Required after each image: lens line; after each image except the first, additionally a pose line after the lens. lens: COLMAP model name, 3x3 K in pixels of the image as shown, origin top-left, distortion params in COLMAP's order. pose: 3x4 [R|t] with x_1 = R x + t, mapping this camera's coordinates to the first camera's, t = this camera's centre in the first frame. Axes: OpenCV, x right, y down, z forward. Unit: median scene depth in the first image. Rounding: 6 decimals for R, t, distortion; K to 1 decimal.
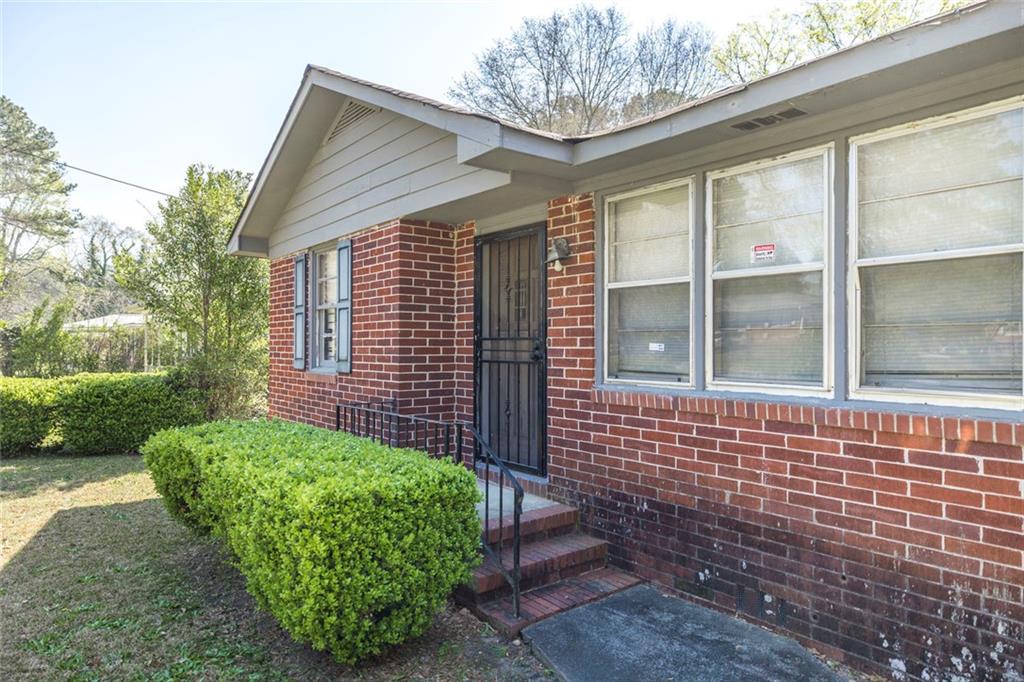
lens RADIAL K [[608.8, 0, 529.4], [0, 608.8, 343.1], [0, 0, 1]] dist [-0.000843, 0.004038]
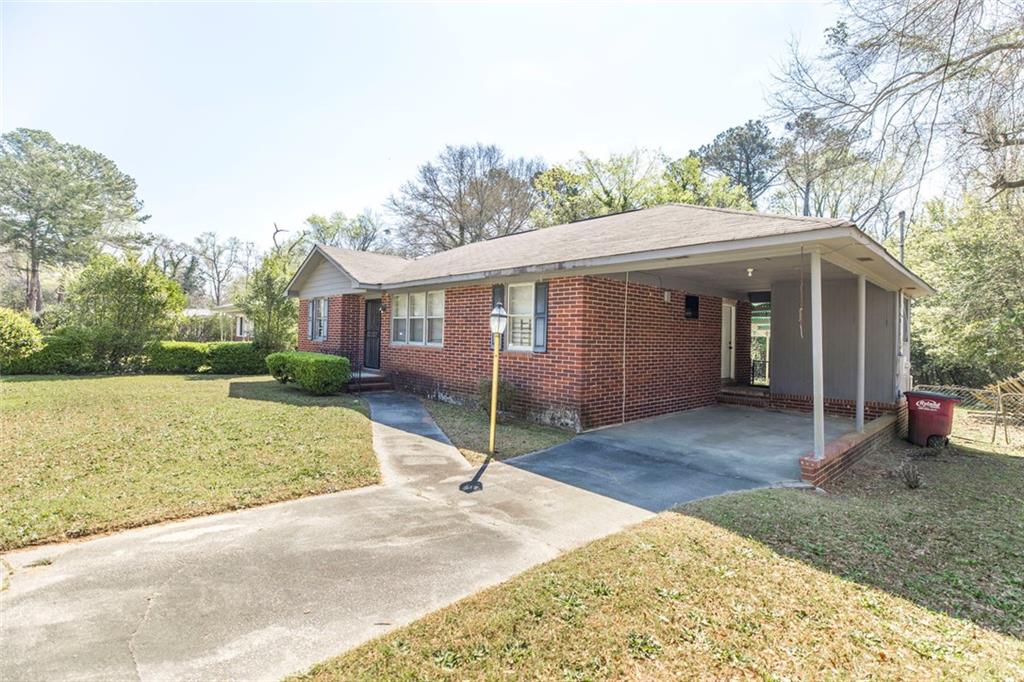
lens RADIAL K [[476.4, 0, 518.4], [0, 476.4, 336.3], [0, 0, 1]] dist [0.019353, -0.004182]
pose [[0.998480, 0.020522, 0.051148, 0.606176], [-0.020750, 0.999777, 0.003922, -0.004173], [-0.051057, -0.004978, 0.998683, -1.621875]]
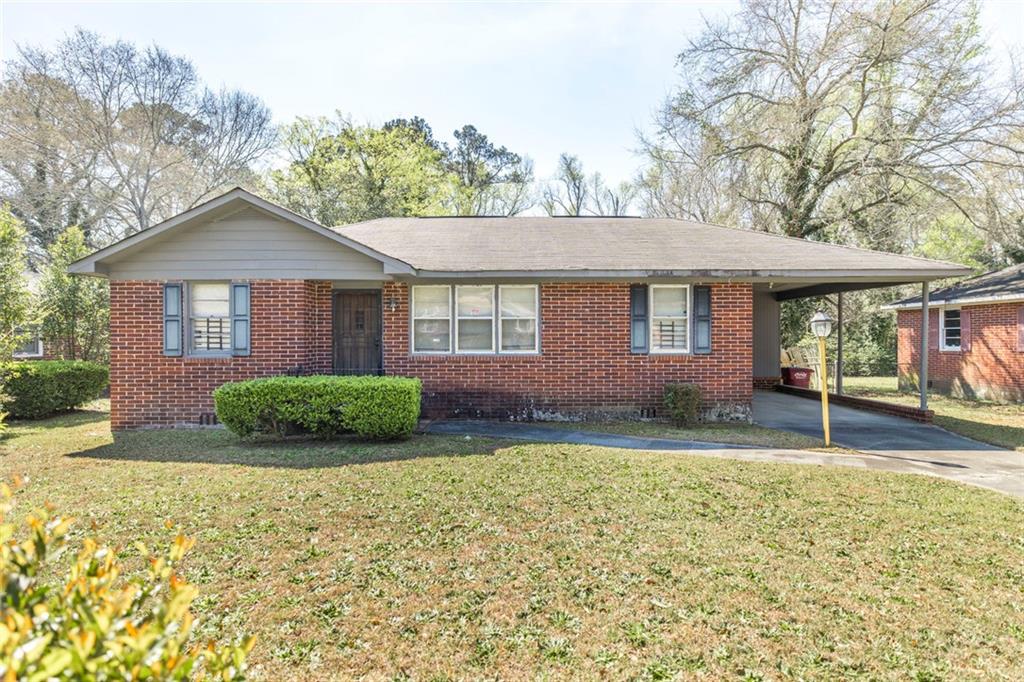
lens RADIAL K [[538.7, 0, 519.1], [0, 538.7, 336.5], [0, 0, 1]] dist [0.004895, -0.002335]
pose [[0.645051, -0.004750, 0.764125, -1.117500], [0.003166, 0.999989, 0.003544, -0.014077], [-0.764133, 0.000133, 0.645059, -0.721566]]
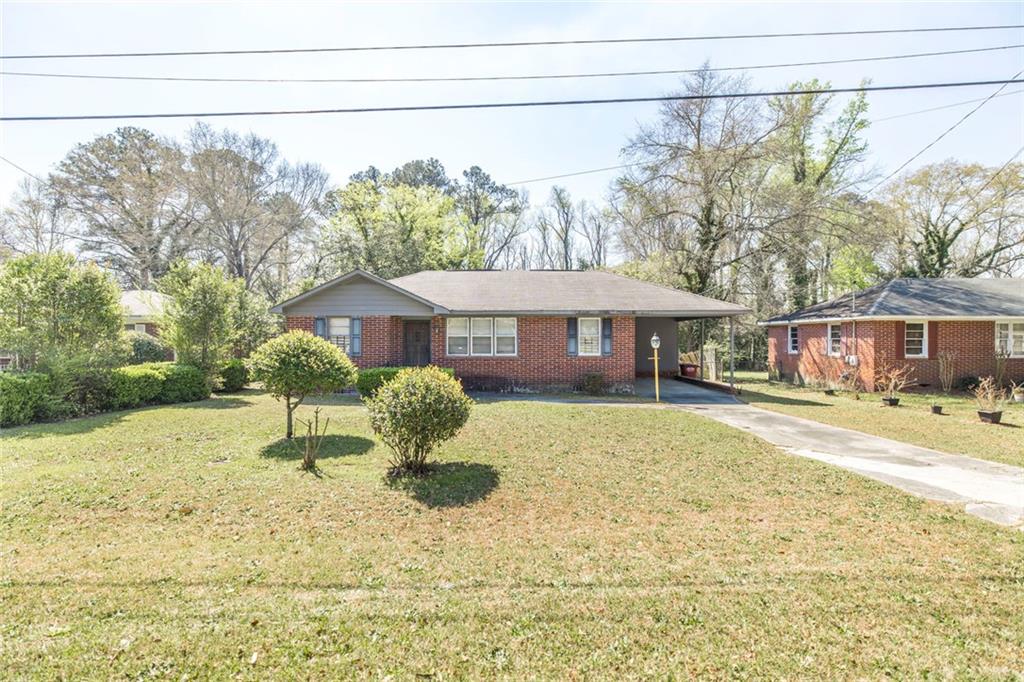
lens RADIAL K [[501.7, 0, 520.6], [0, 501.7, 336.1], [0, 0, 1]] dist [-0.000052, -0.000441]
pose [[0.644156, -0.001796, 0.764892, -2.064831], [0.000569, 0.999998, 0.001870, -0.078392], [-0.764894, -0.000770, 0.644156, -1.639415]]
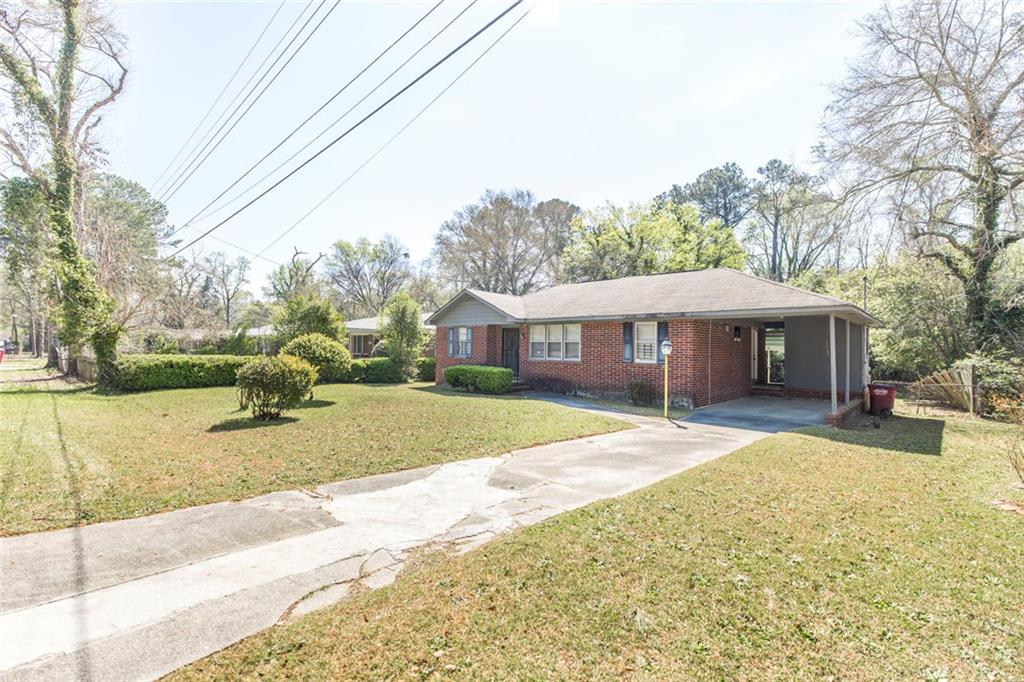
lens RADIAL K [[476.4, 0, 514.3], [0, 476.4, 345.8], [0, 0, 1]] dist [0.019353, -0.004182]
pose [[0.992943, 0.010772, 0.118102, -0.428671], [-0.010844, 0.999941, -0.000030, -0.039963], [-0.118096, -0.001251, 0.993001, -2.648134]]
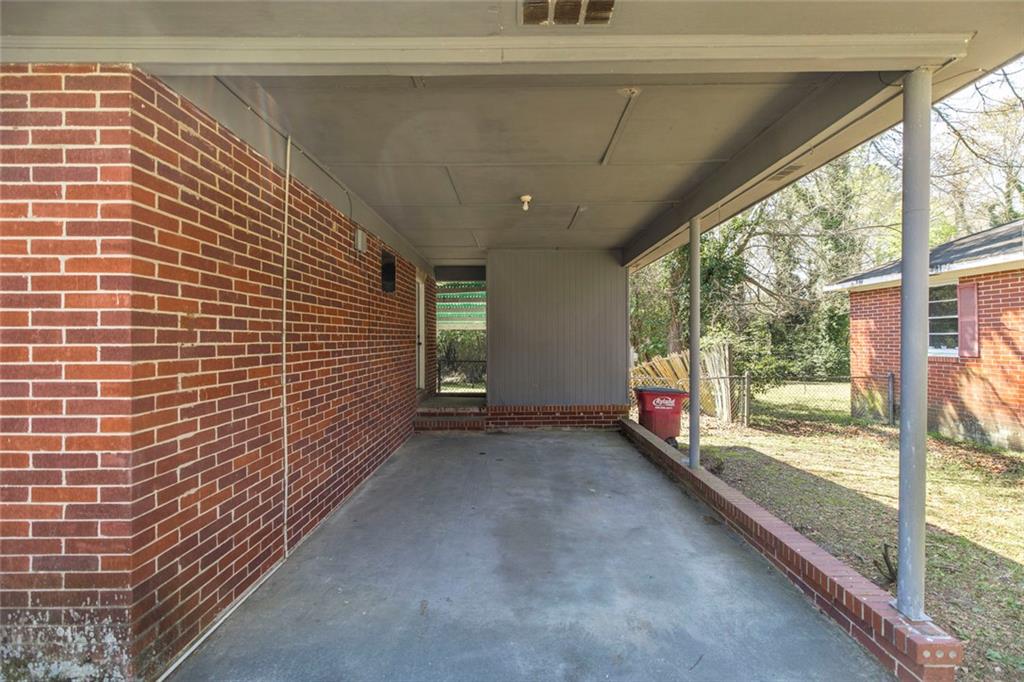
lens RADIAL K [[476.4, 0, 528.1], [0, 476.4, 336.8], [0, 0, 1]] dist [0.019353, -0.004182]
pose [[0.644088, -0.002691, 0.764946, 0.796402], [0.004162, 0.999991, 0.000014, 0.017636], [-0.764940, 0.003175, 0.644094, -0.600154]]
